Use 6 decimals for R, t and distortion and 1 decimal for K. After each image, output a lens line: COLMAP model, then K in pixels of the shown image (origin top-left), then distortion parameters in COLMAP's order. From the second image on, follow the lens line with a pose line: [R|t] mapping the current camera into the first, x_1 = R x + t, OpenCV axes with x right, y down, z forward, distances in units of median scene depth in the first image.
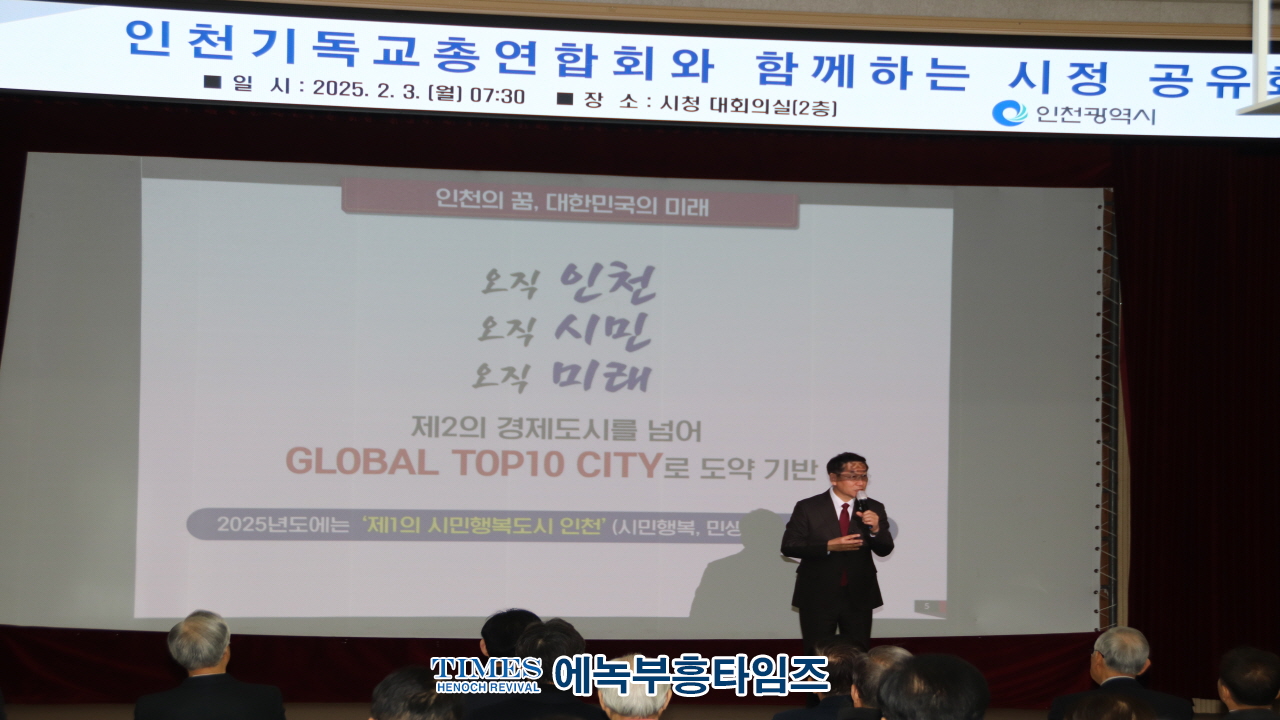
lens RADIAL K [[3793.1, 0, 639.9], [0, 3793.1, 364.1], [0, 0, 1]] dist [-0.050739, 0.000000]
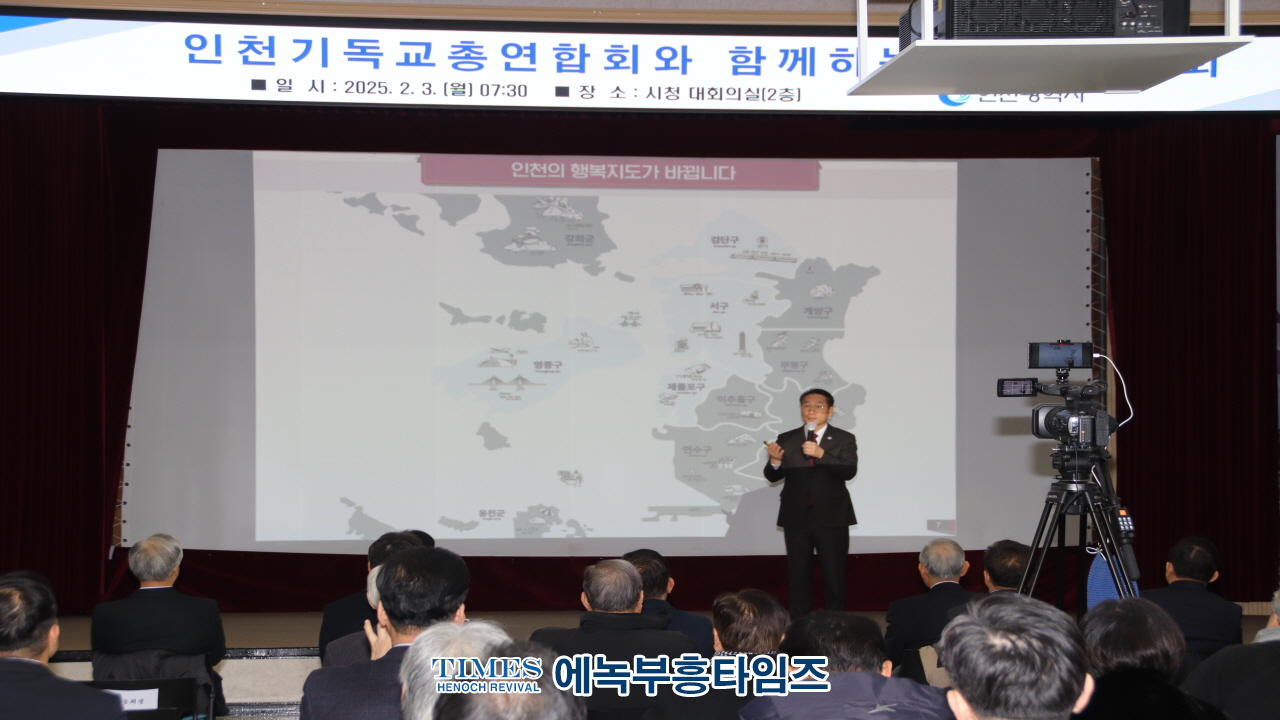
lens RADIAL K [[3264.0, 0, 640.0], [0, 3264.0, 355.4], [0, 0, 1]] dist [-0.075006, 0.000000]
pose [[0.993855, -0.015915, -0.109538, 0.111851], [0.017024, 0.999813, 0.009197, 0.002103], [0.109371, -0.011005, 0.993940, 0.007724]]
